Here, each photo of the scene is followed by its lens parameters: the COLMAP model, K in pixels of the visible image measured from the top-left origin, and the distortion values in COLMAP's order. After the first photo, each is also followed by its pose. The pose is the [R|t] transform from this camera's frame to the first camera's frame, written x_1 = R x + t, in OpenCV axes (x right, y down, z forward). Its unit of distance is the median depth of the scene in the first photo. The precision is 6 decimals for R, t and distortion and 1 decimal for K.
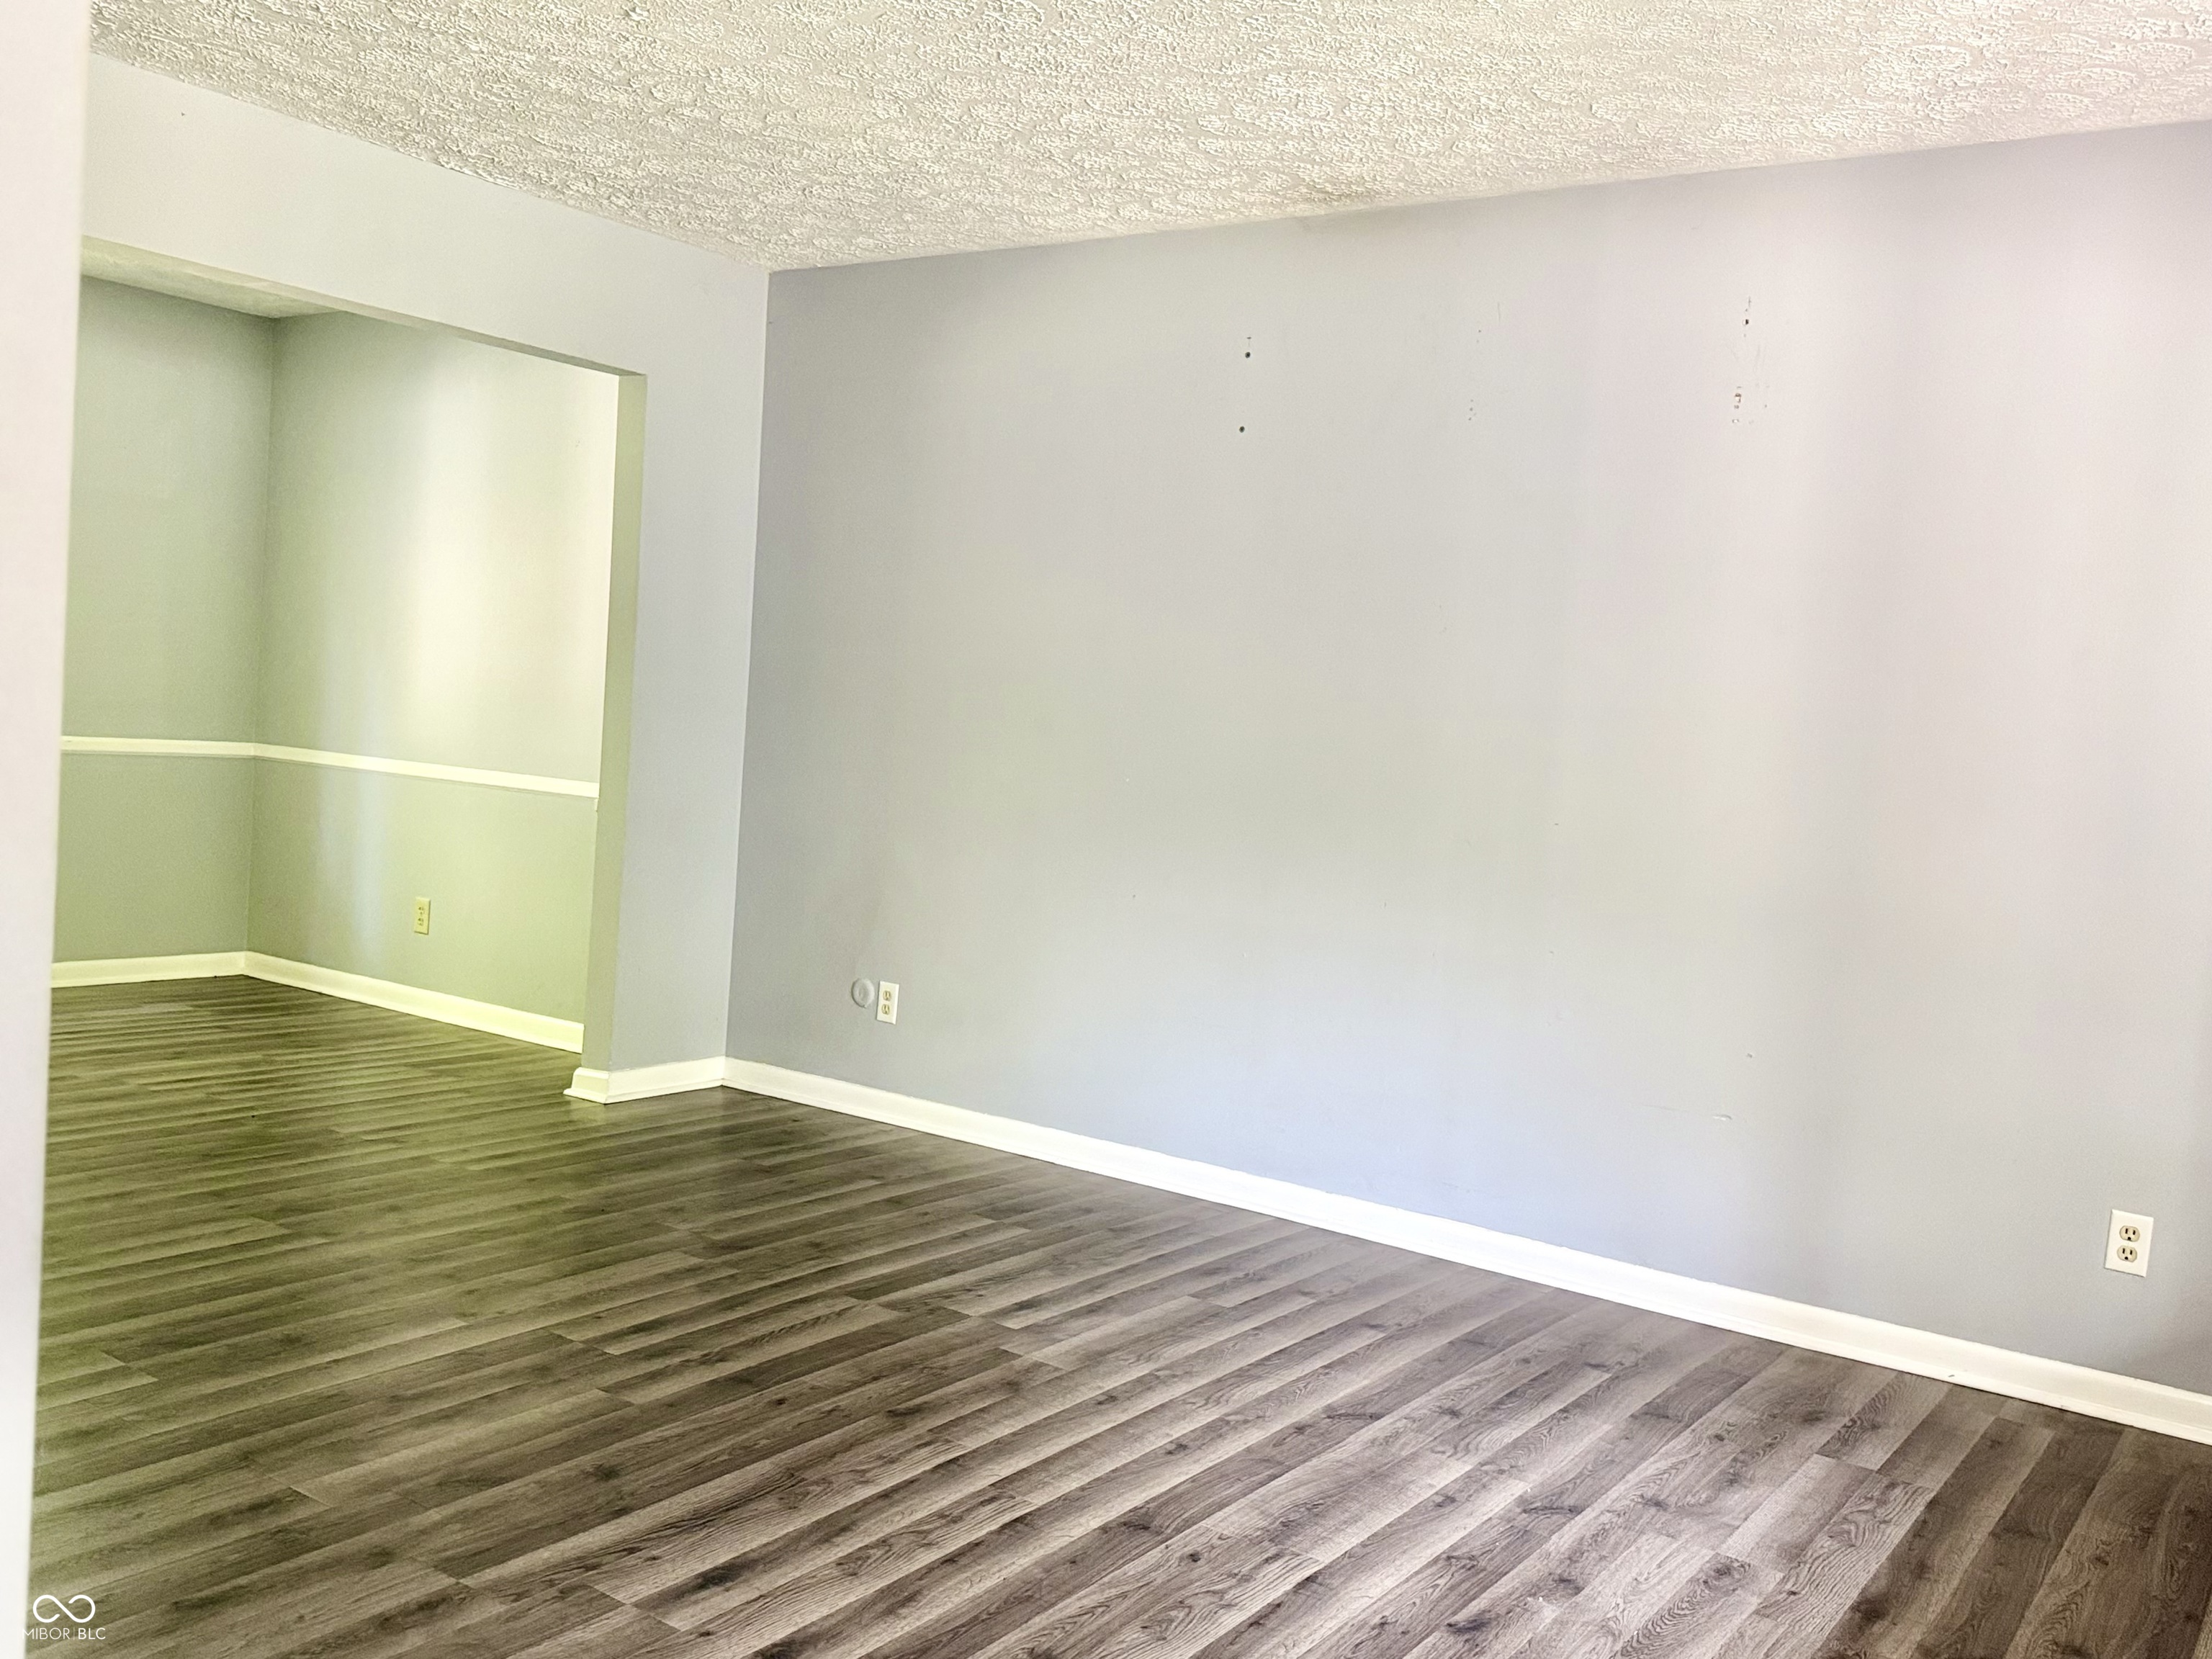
lens RADIAL K [[1891.0, 0, 1095.2], [0, 1891.0, 821.8], [0, 0, 1]] dist [0.008469, -0.015325]
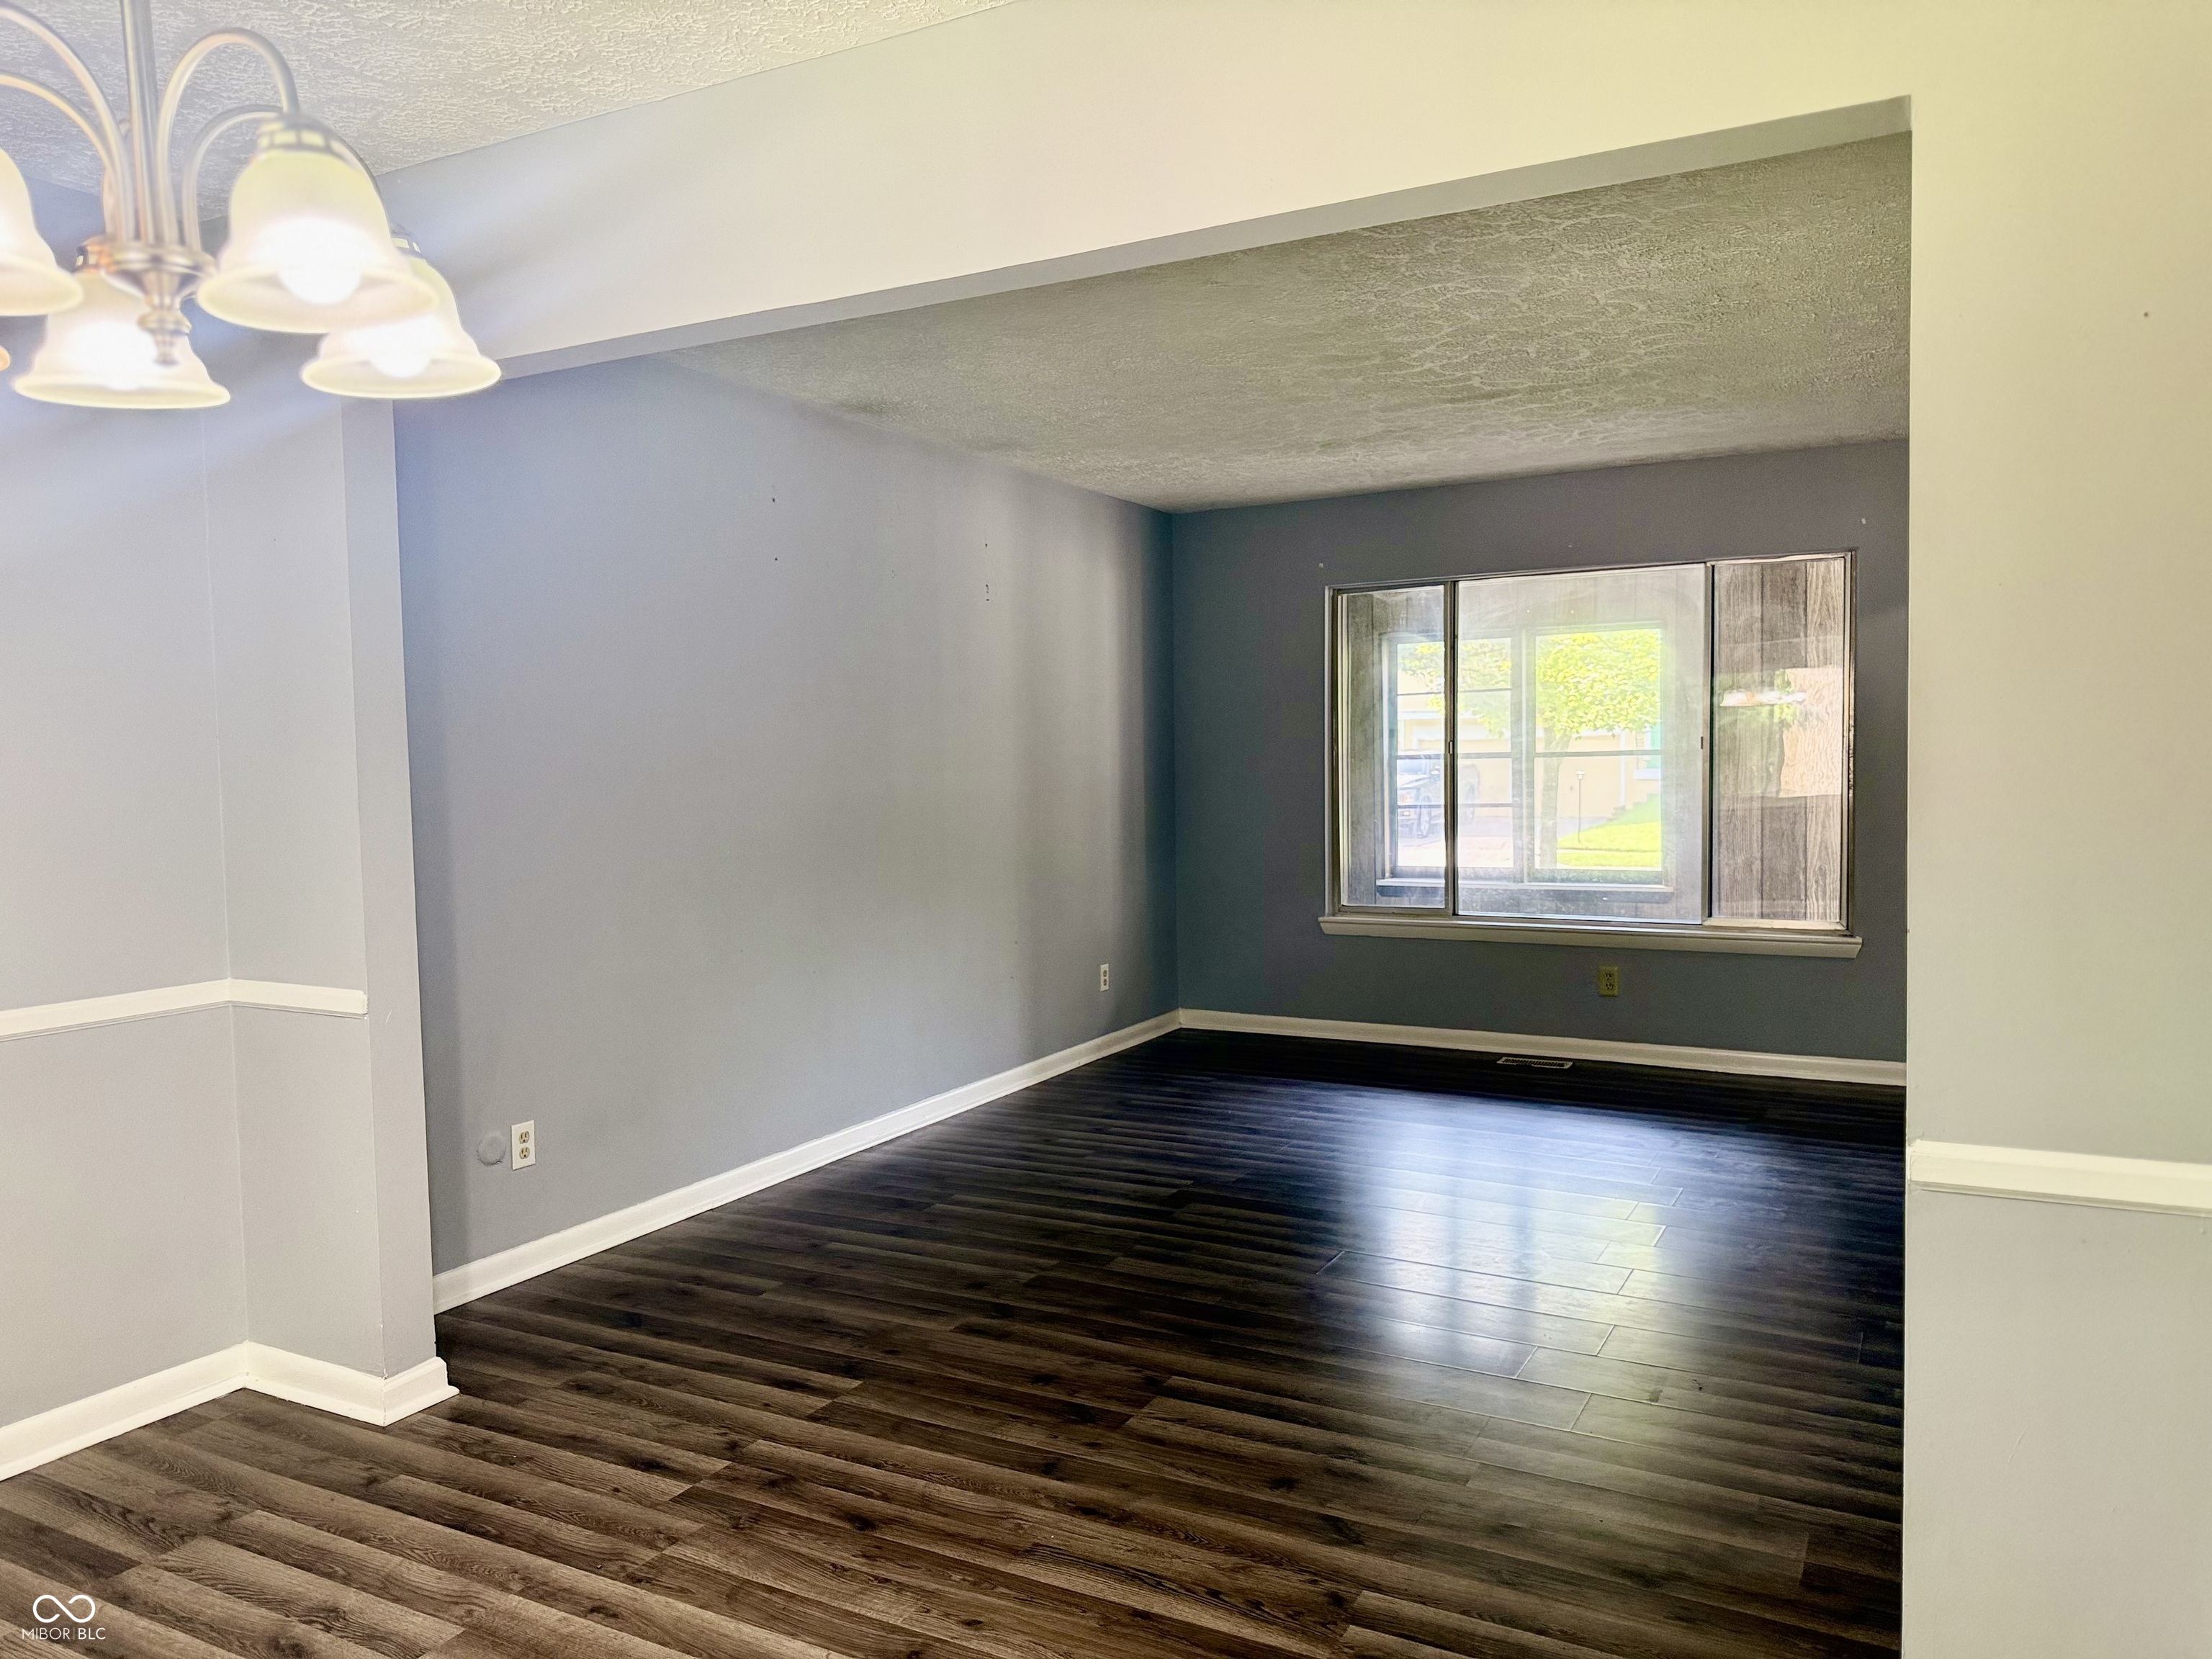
lens RADIAL K [[1542.2, 0, 1106.0], [0, 1542.2, 829.5], [0, 0, 1]] dist [0.052324, -0.000807]
pose [[-0.096806, -0.126050, 0.987289, -1.367432], [0.069700, 0.988654, 0.133059, -0.217448], [-0.992860, 0.081695, -0.086922, 1.233913]]
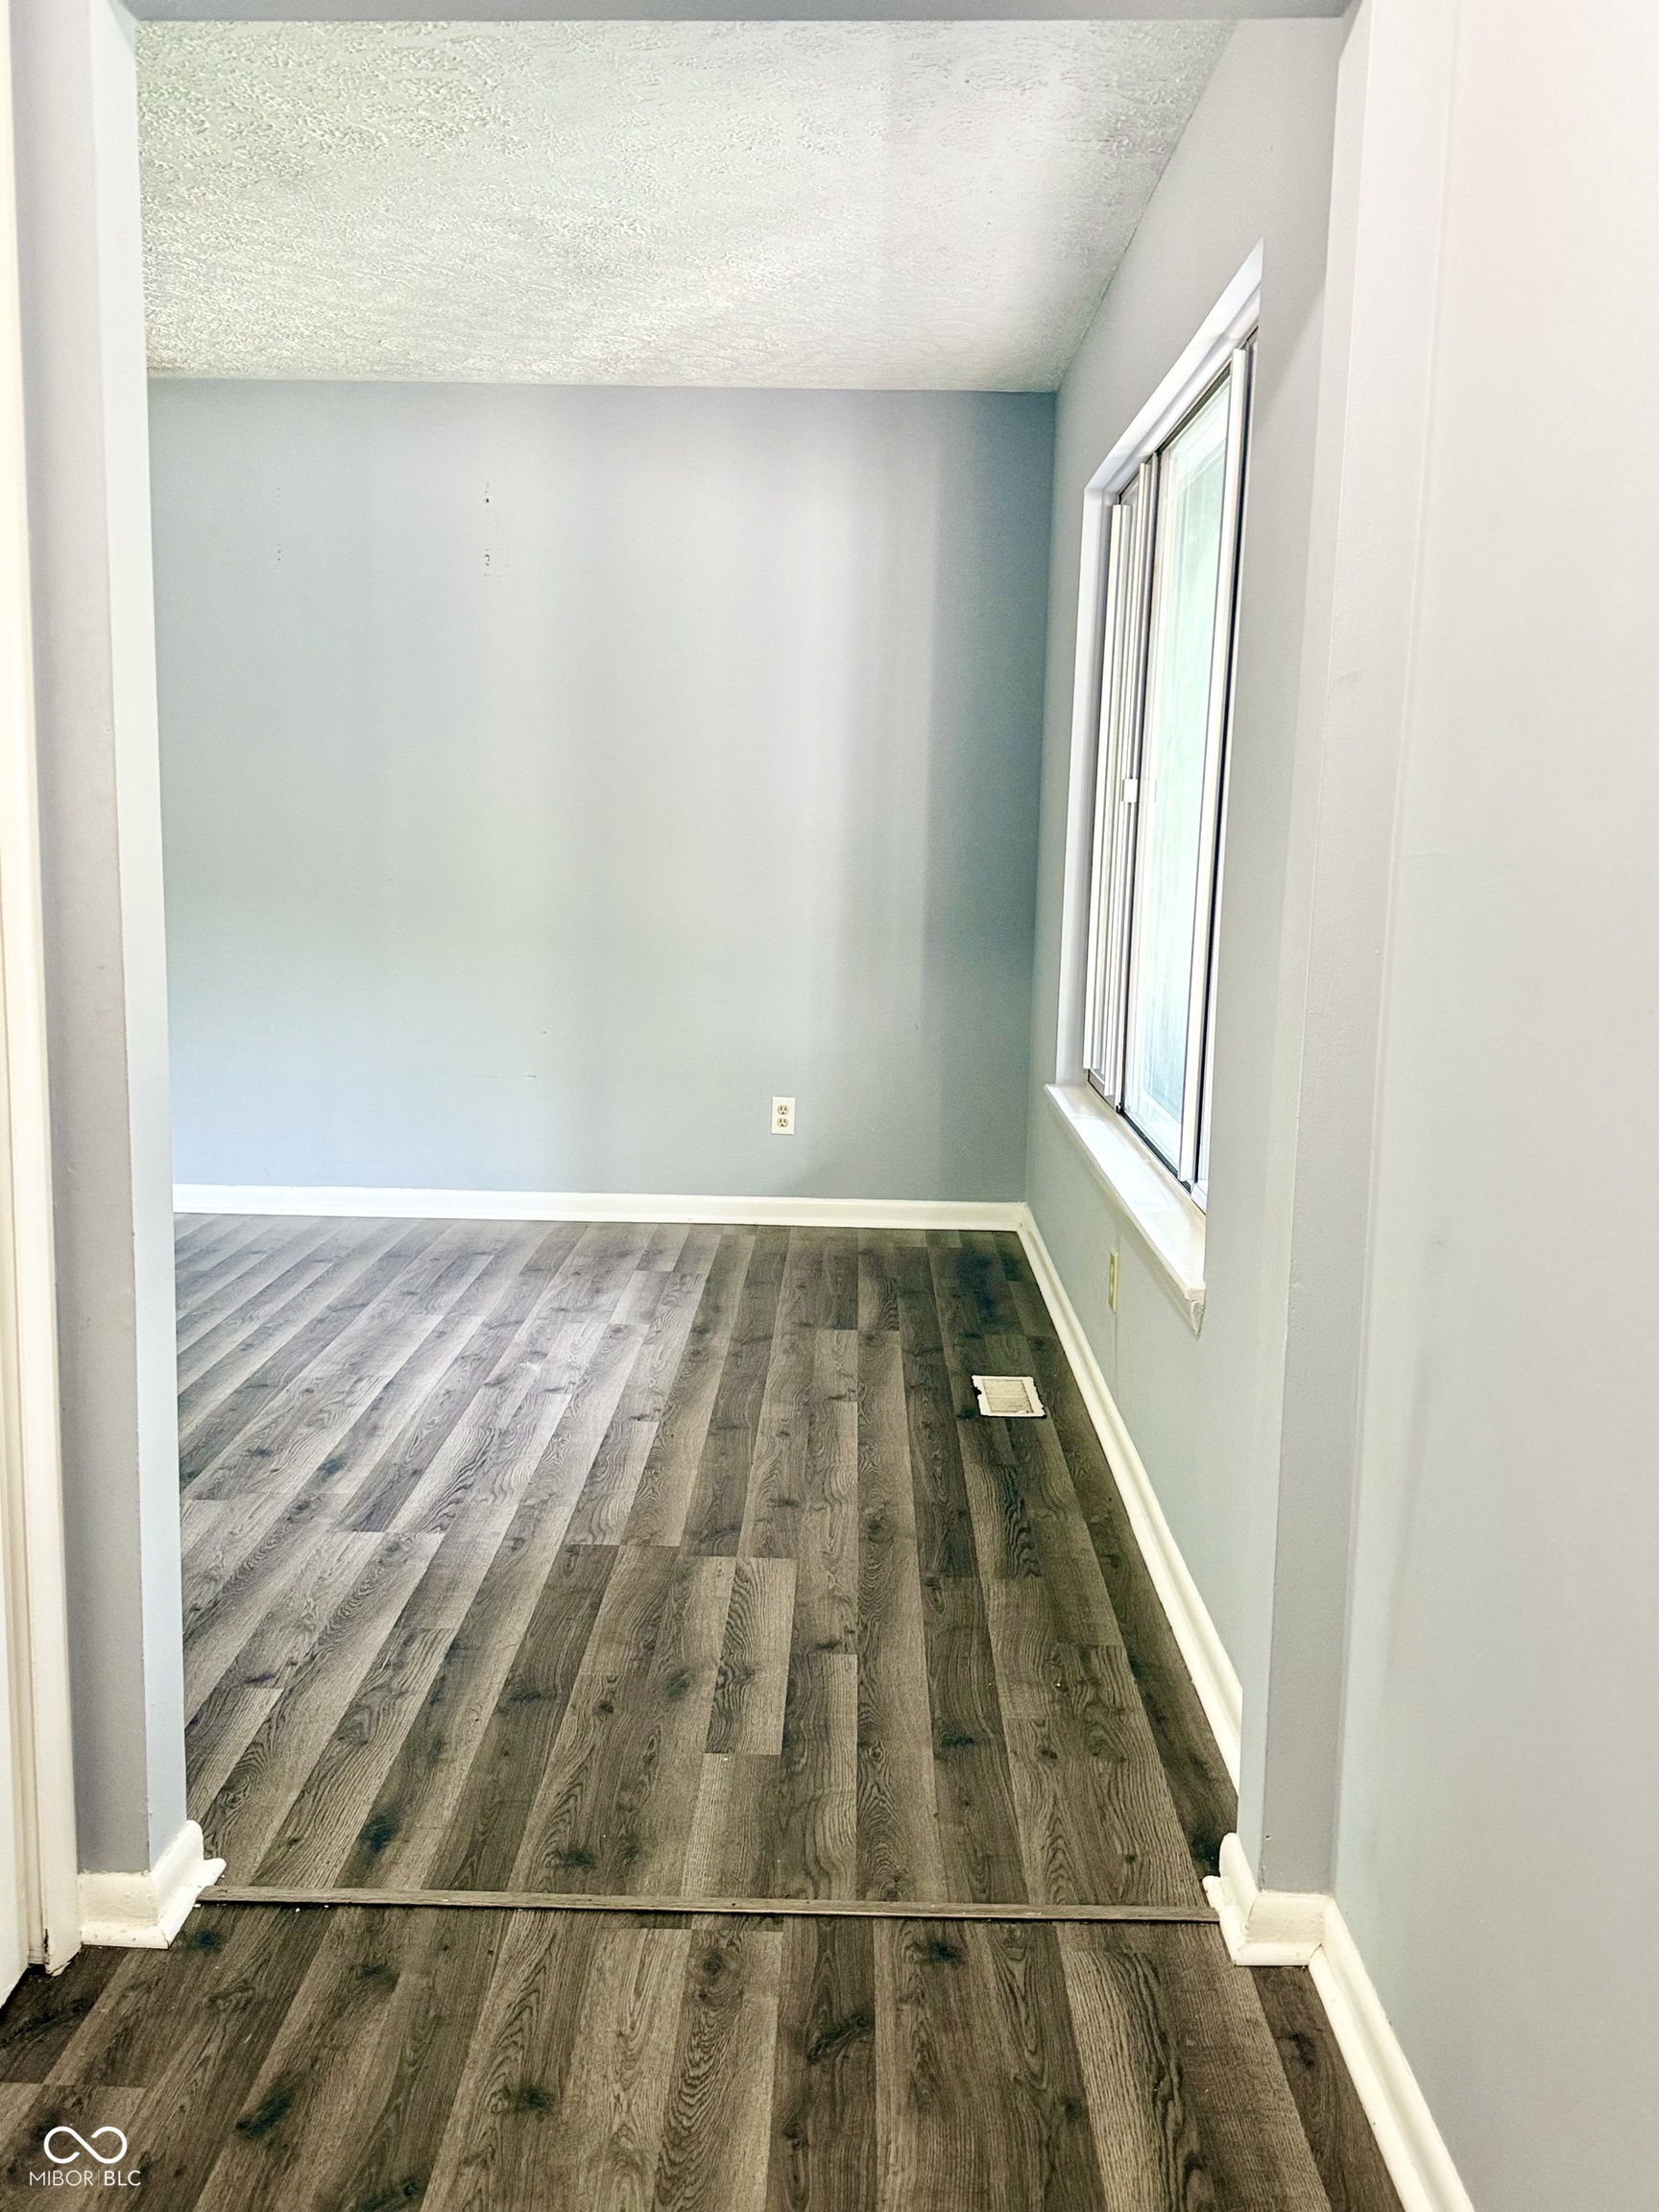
lens RADIAL K [[1891.0, 0, 829.5], [0, 1891.0, 1106.0], [0, 0, 1]] dist [0.008469, -0.015325]
pose [[0.821432, -0.143573, 0.551938, -0.325943], [0.072356, 0.986209, 0.148852, -0.022331], [-0.565697, -0.082336, 0.820492, -0.359153]]
